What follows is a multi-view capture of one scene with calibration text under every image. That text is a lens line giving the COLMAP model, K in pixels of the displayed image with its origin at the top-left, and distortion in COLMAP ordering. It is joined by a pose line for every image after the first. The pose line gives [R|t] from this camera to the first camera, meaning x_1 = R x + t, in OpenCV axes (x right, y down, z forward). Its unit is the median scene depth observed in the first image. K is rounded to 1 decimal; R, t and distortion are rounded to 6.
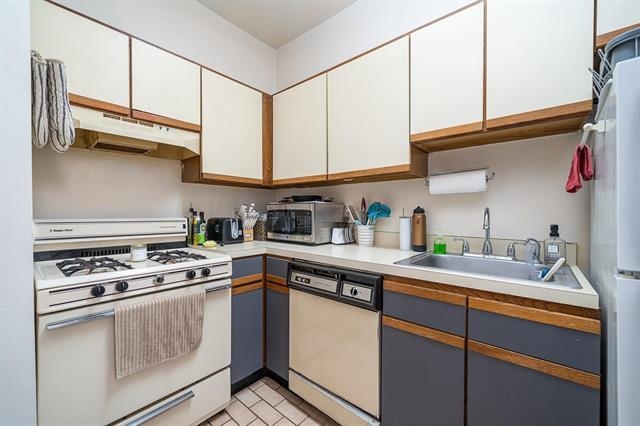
lens RADIAL K [[260.0, 0, 320.0], [0, 260.0, 213.0], [0, 0, 1]] dist [0.000340, 0.000016]
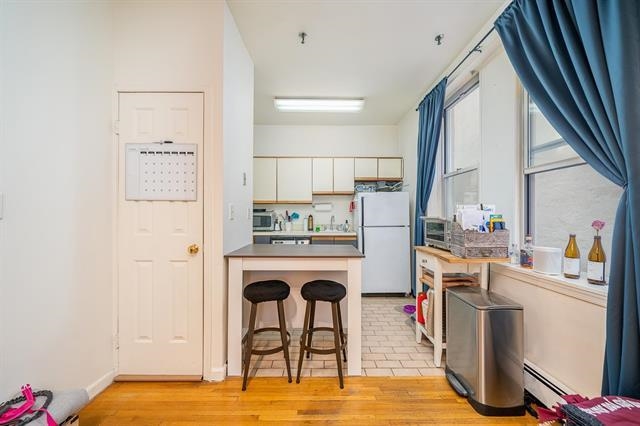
lens RADIAL K [[228.4, 0, 320.0], [0, 228.4, 213.0], [0, 0, 1]] dist [-0.000876, -0.000119]
pose [[0.757123, 0.007172, 0.653233, -1.058327], [0.002981, 0.999891, -0.014433, -0.006254], [-0.653265, 0.012875, 0.757020, -0.853181]]
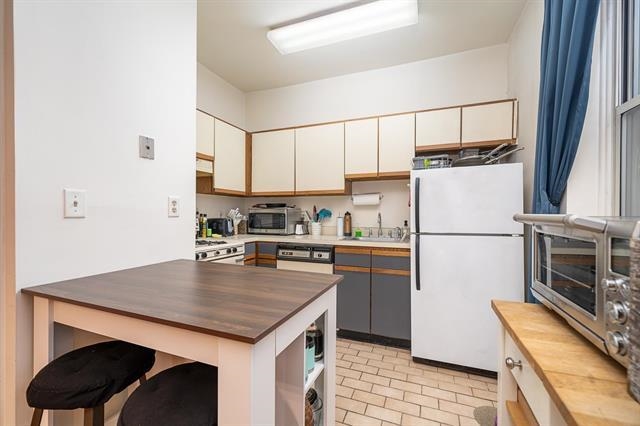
lens RADIAL K [[261.8, 0, 322.9], [0, 261.8, 213.6], [0, 0, 1]] dist [0.001002, 0.000030]
pose [[0.945145, 0.002246, 0.326644, -0.349086], [-0.000678, 0.999988, -0.004915, -0.001110], [-0.326651, 0.004424, 0.945135, -0.615949]]
